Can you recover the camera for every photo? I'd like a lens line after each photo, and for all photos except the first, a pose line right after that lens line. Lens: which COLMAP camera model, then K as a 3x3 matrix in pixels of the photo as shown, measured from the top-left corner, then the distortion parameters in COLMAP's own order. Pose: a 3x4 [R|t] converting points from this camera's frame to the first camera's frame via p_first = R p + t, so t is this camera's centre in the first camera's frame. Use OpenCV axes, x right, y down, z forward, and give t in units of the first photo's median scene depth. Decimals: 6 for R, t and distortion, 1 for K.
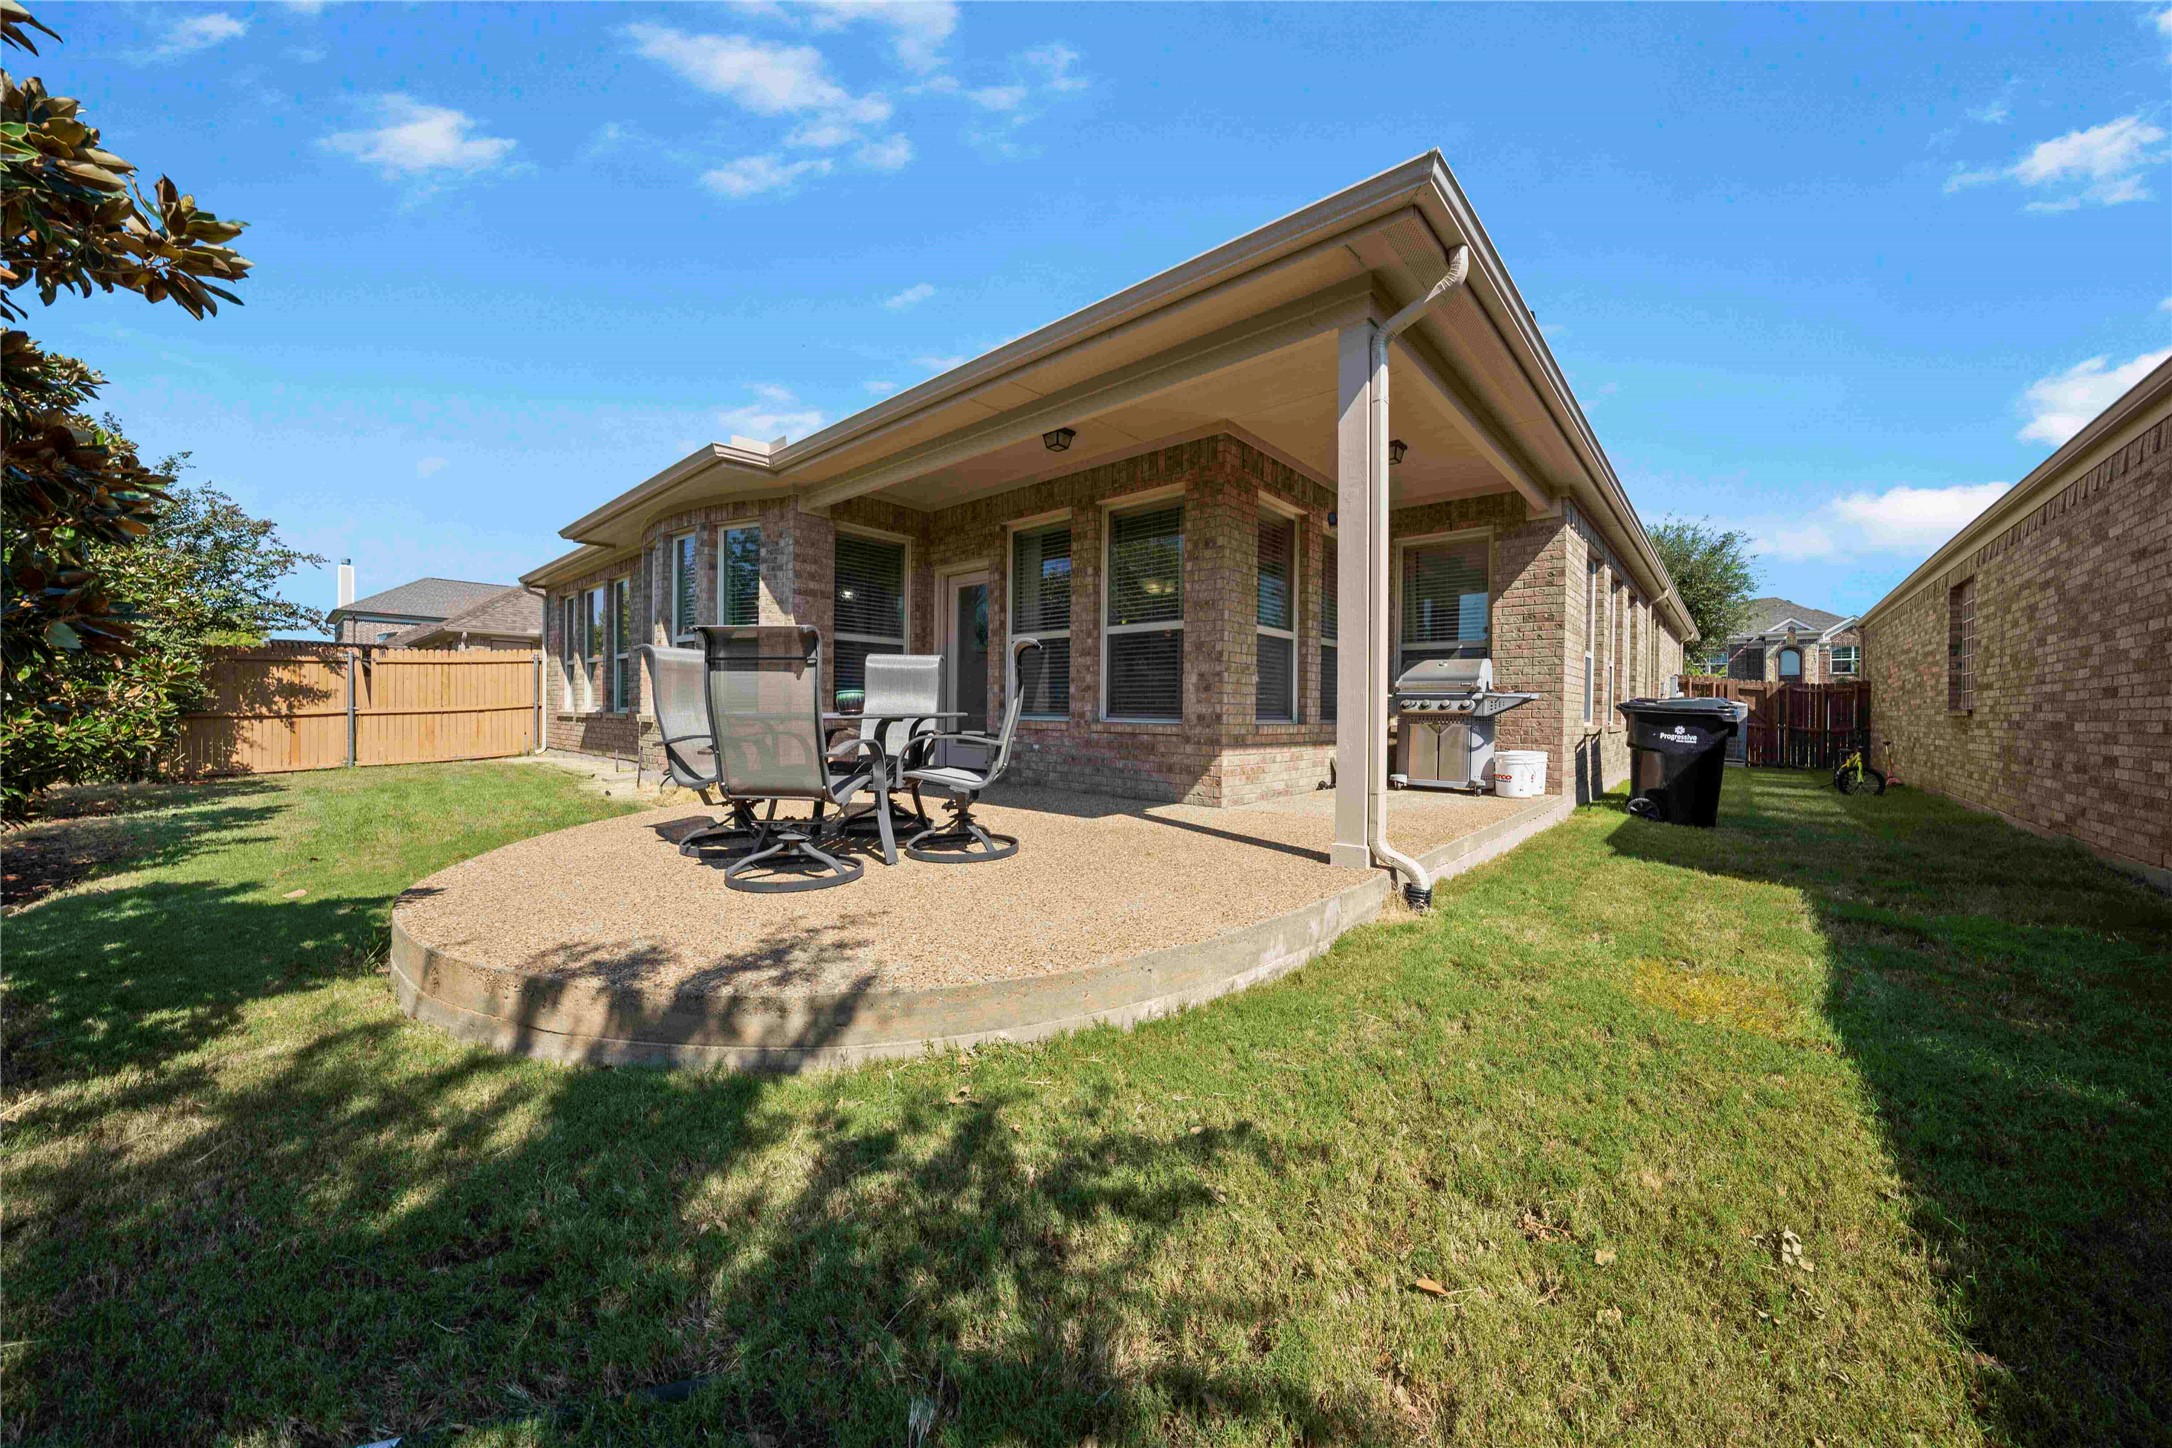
lens RADIAL K [[749.0, 0, 1086.0], [0, 749.0, 724.0], [0, 0, 1]] dist [-0.028466, 0.000000]
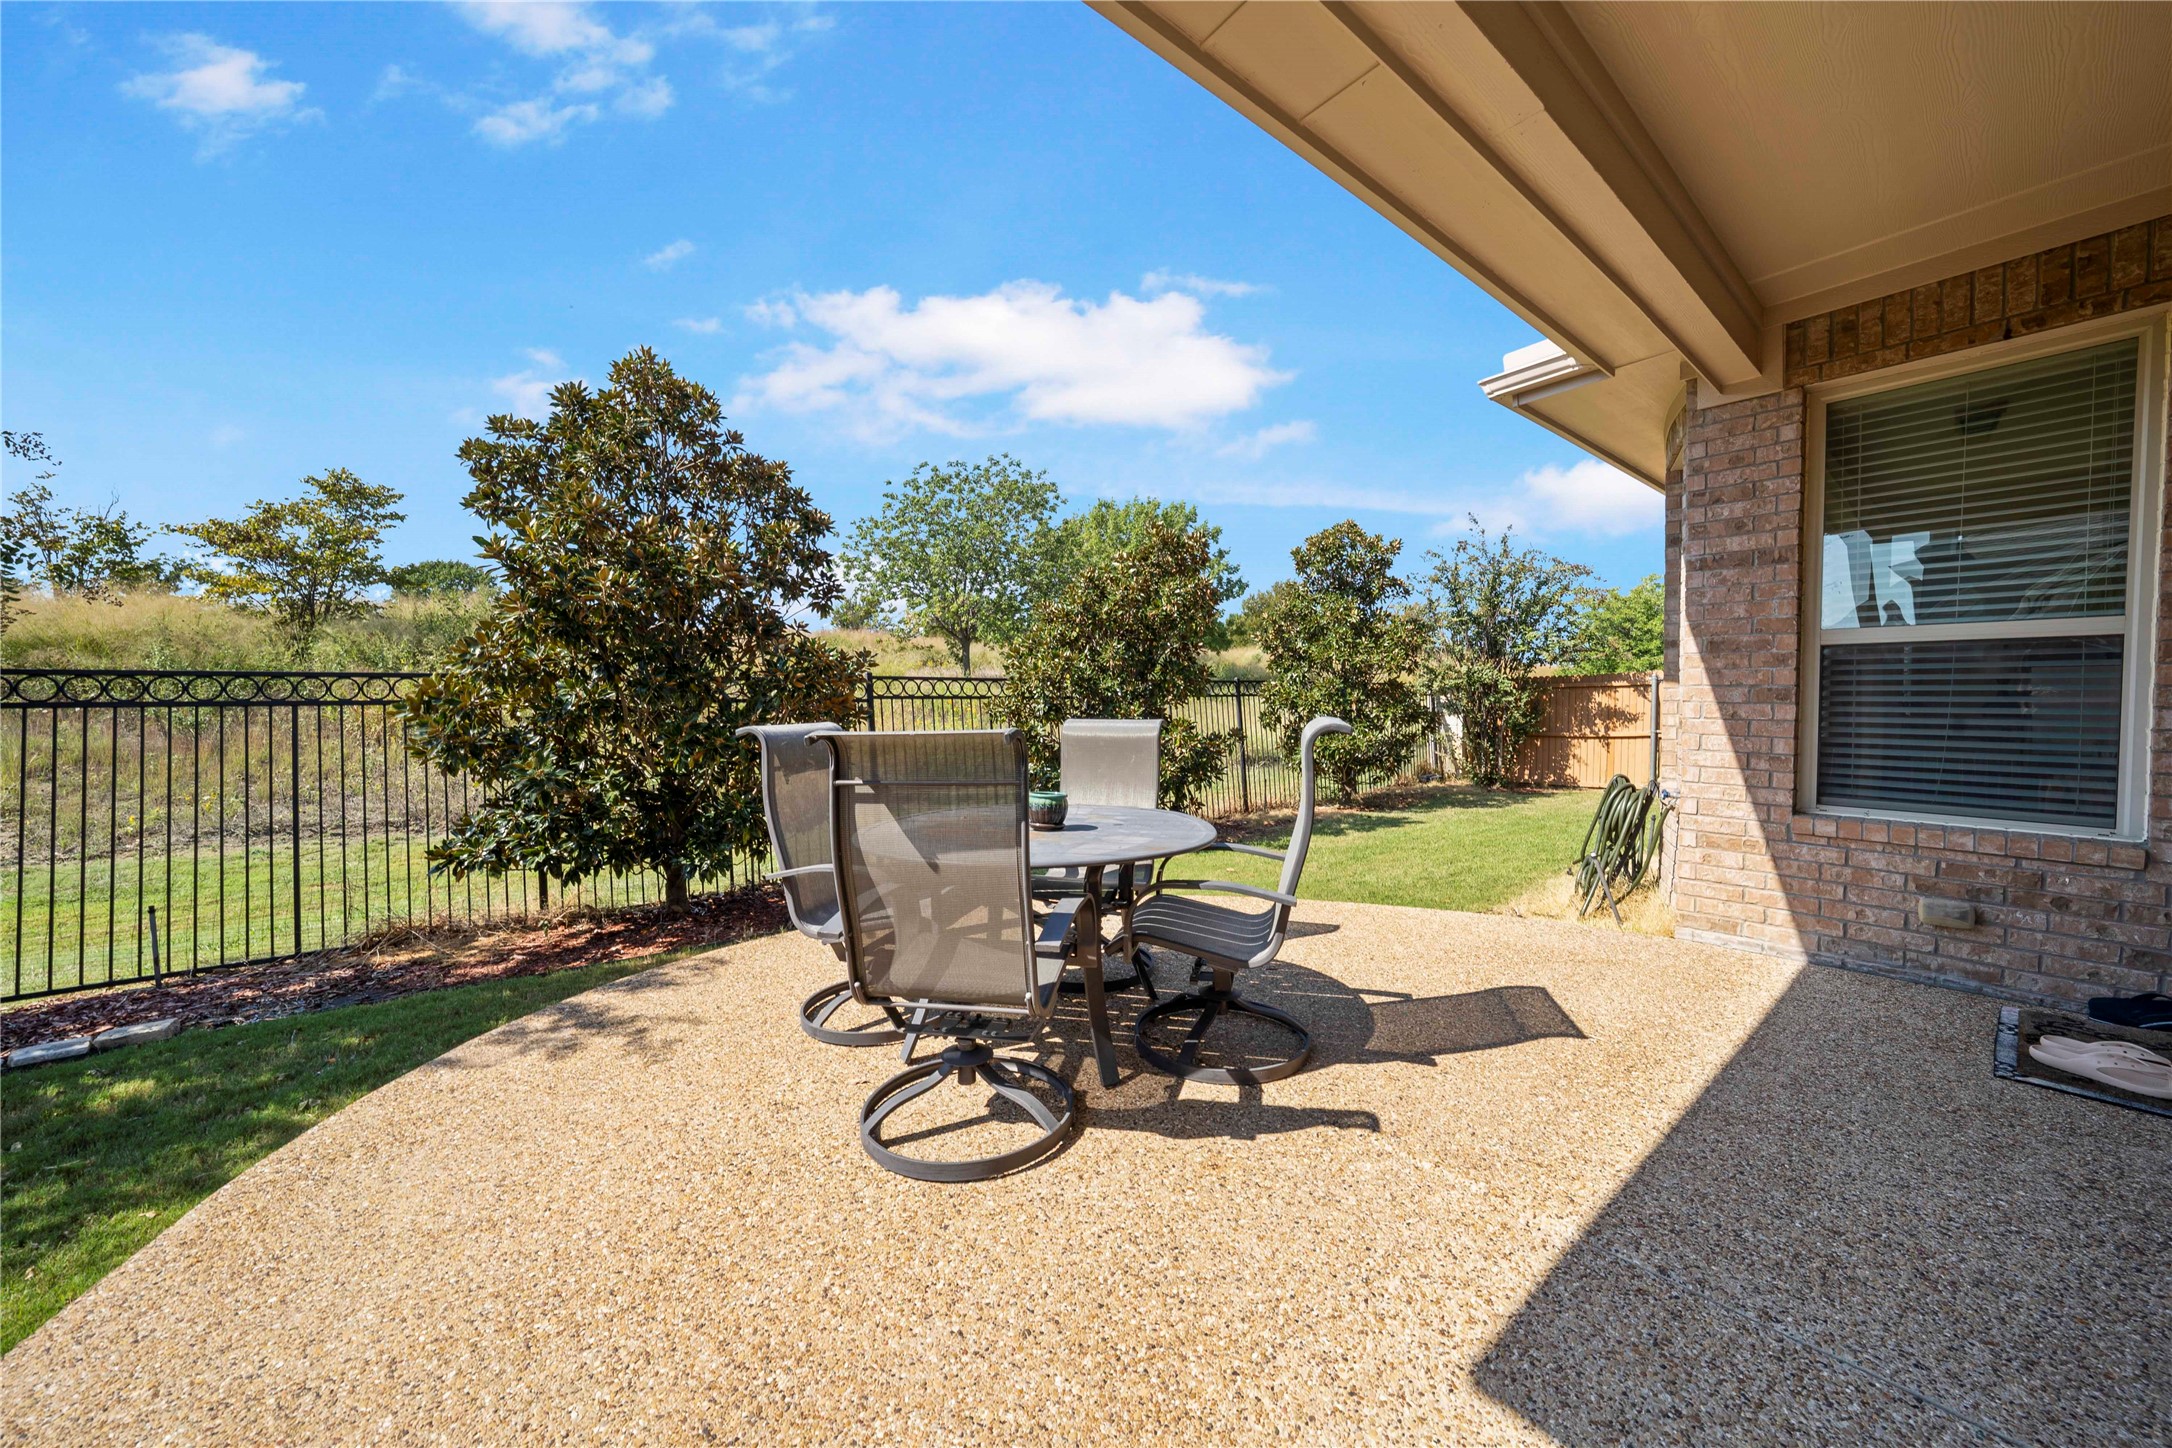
lens RADIAL K [[749.0, 0, 1086.0], [0, 749.0, 724.0], [0, 0, 1]] dist [-0.028466, 0.000000]
pose [[-0.171598, 0.022859, -0.984902, 0.497178], [-0.020281, 0.999437, 0.026730, -0.179984], [0.984958, 0.024562, -0.171038, 1.695149]]
